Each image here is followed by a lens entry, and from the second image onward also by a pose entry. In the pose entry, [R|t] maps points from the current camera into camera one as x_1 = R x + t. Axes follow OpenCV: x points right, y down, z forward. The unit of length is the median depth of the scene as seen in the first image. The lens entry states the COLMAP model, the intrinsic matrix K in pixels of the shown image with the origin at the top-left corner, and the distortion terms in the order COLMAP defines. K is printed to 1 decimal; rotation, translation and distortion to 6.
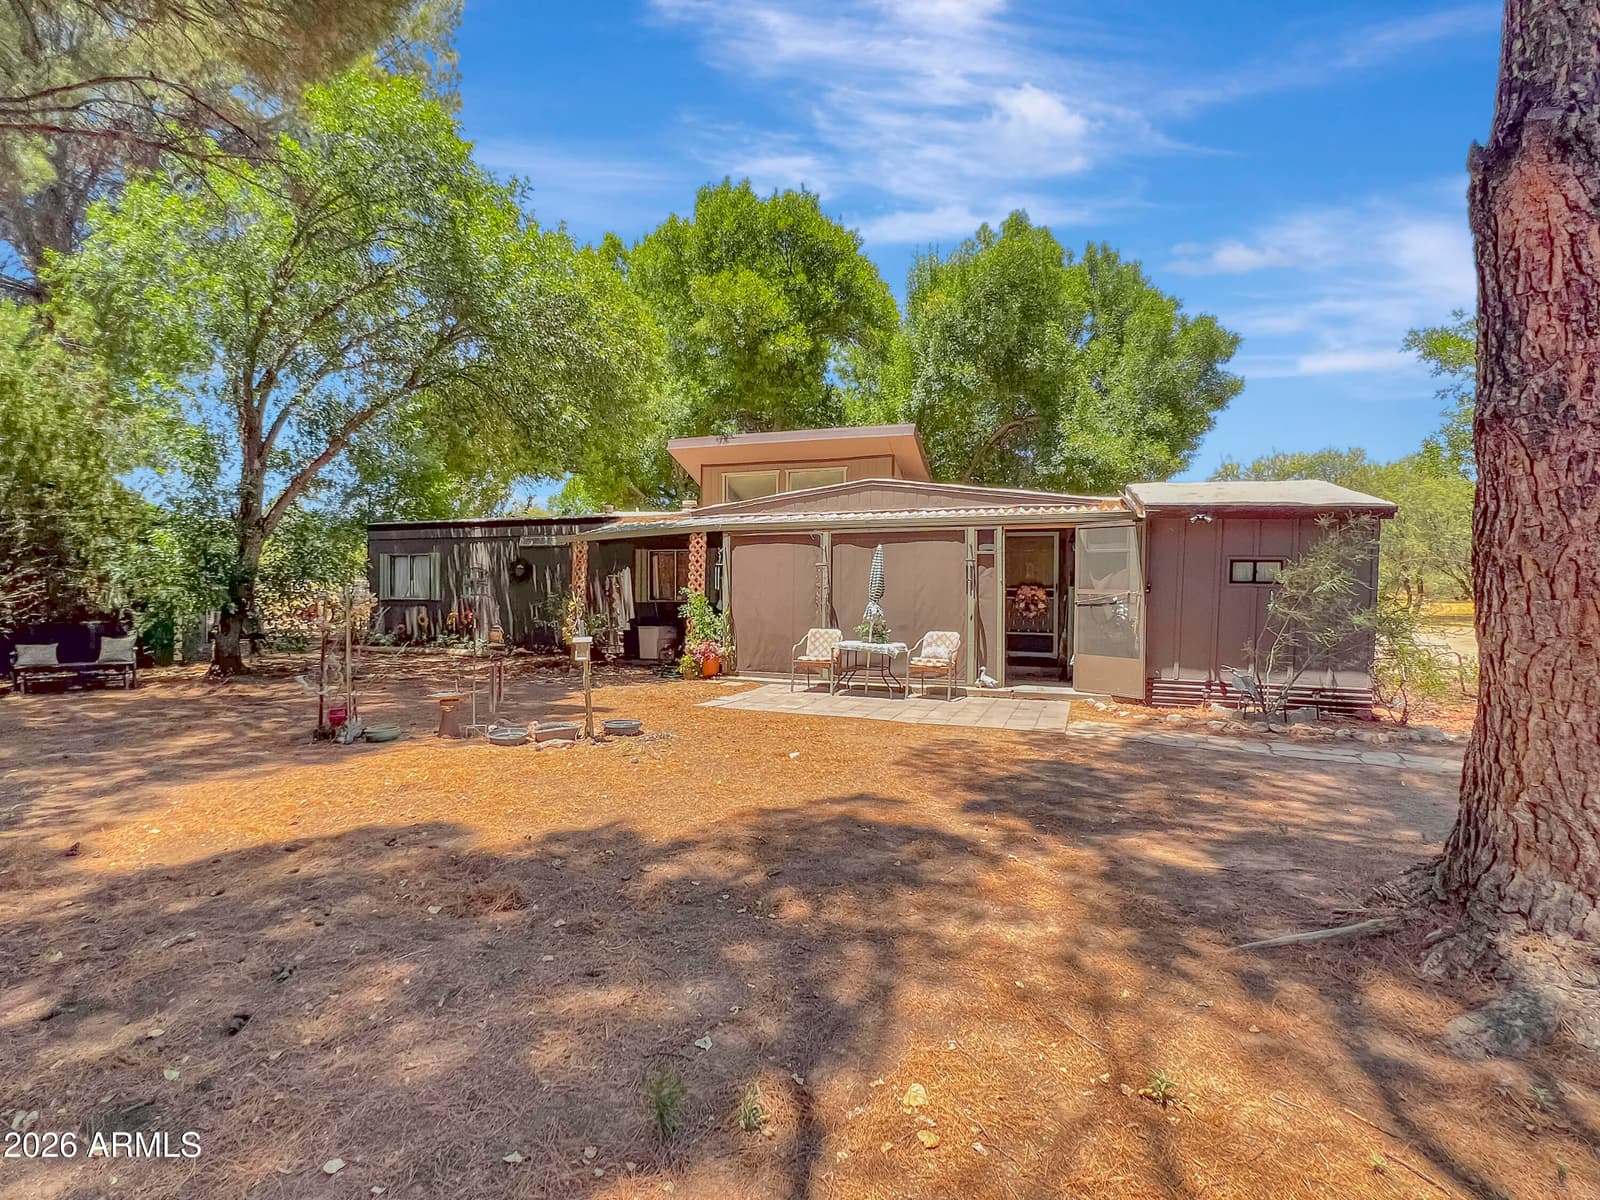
lens RADIAL K [[737.8, 0, 800.0], [0, 737.8, 600.0], [0, 0, 1]] dist [-0.000636, -0.000407]
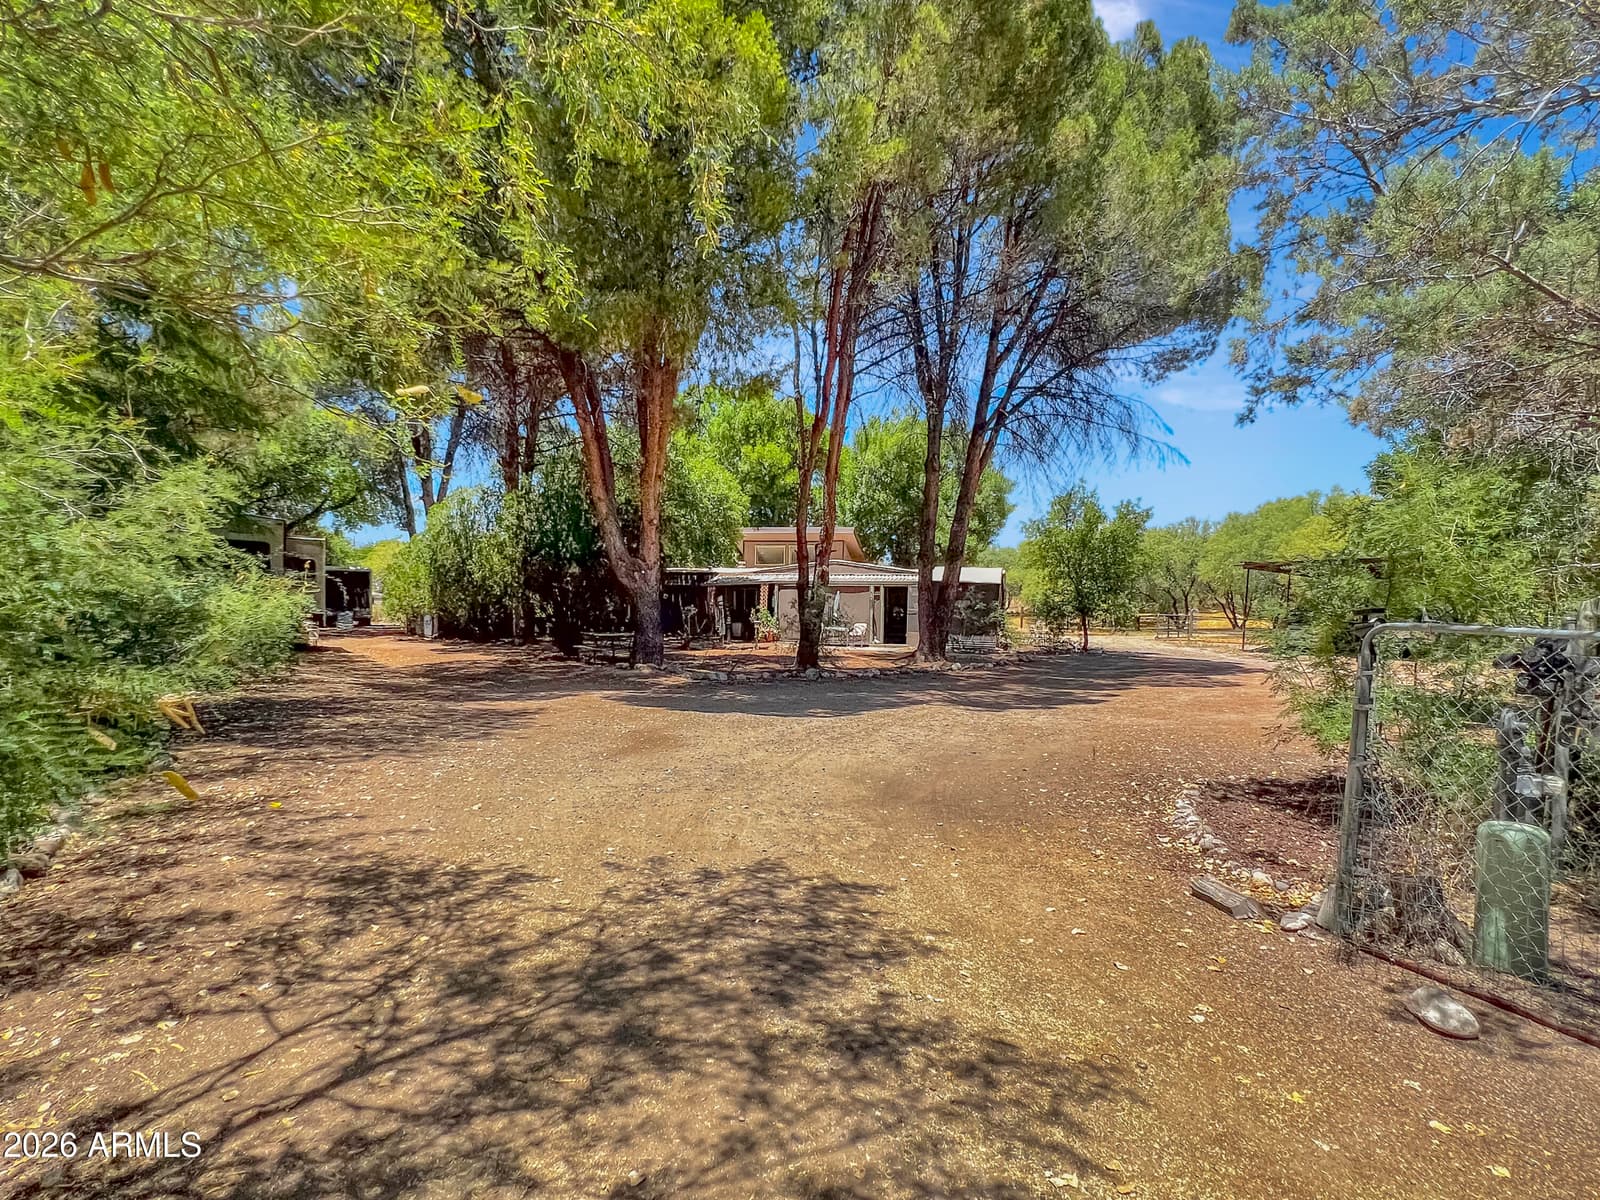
lens RADIAL K [[737.8, 0, 800.0], [0, 737.8, 600.0], [0, 0, 1]] dist [-0.000636, -0.000407]
pose [[0.997663, 0.010497, 0.067514, -0.184777], [-0.009387, 0.999816, -0.016738, 0.003225], [-0.067677, 0.016065, 0.997578, -1.451535]]
